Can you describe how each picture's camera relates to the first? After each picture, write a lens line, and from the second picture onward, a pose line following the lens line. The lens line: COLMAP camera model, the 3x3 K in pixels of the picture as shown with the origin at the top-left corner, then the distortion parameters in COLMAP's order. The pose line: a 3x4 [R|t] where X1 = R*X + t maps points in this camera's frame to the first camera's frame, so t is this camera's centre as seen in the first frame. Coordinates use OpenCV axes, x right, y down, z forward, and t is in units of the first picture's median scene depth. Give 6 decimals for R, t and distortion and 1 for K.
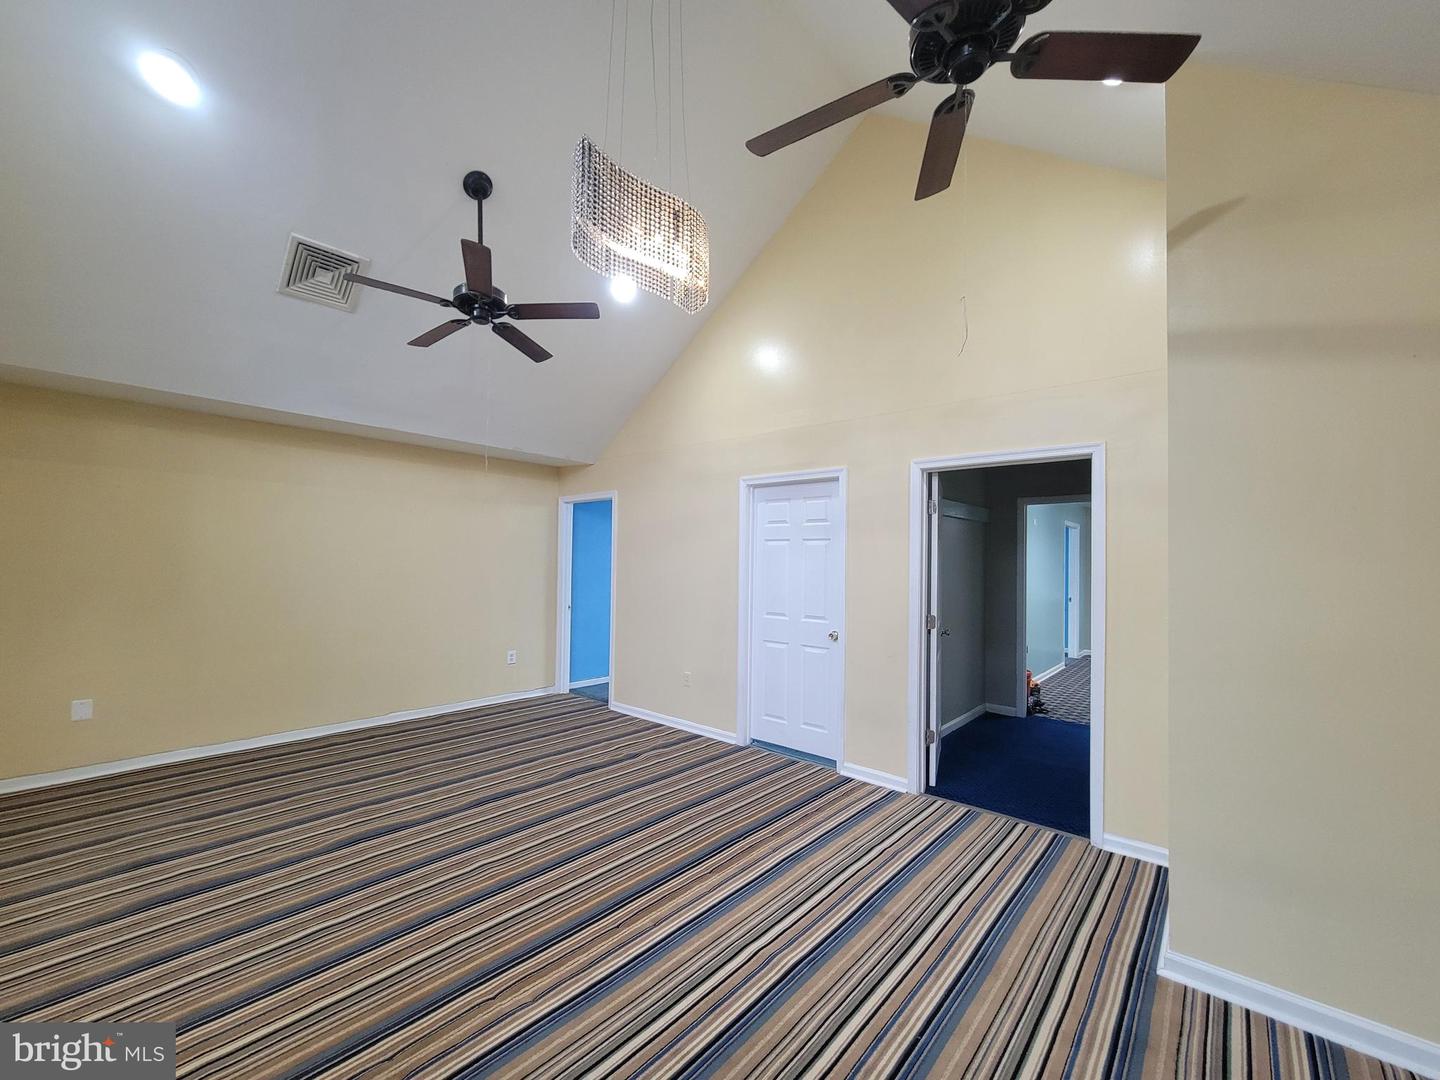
lens RADIAL K [[588.4, 0, 713.8], [0, 588.4, 545.7], [0, 0, 1]] dist [-0.000156, -0.000231]
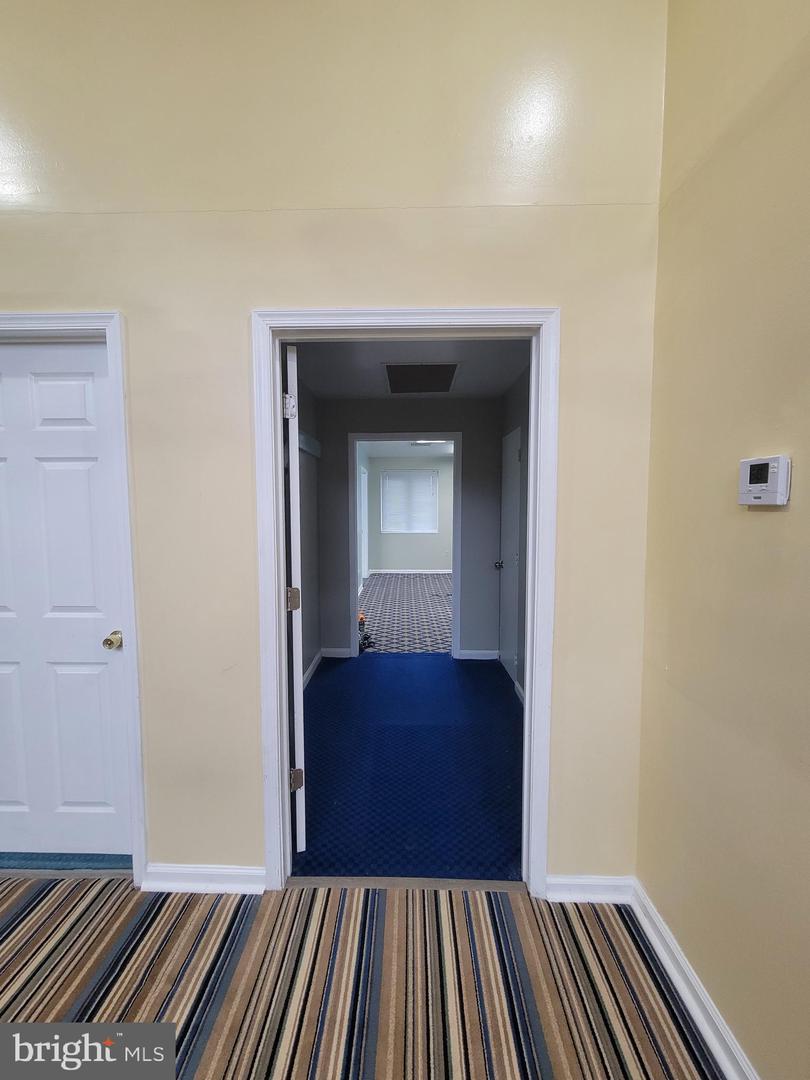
lens RADIAL K [[441.3, 0, 397.6], [0, 441.3, 541.6], [0, 0, 1]] dist [-0.000156, -0.000231]
pose [[0.765328, -0.069545, 0.639872, 0.157448], [-0.003950, 0.993619, 0.112717, 0.018203], [-0.643628, -0.088793, 0.760170, 0.562994]]
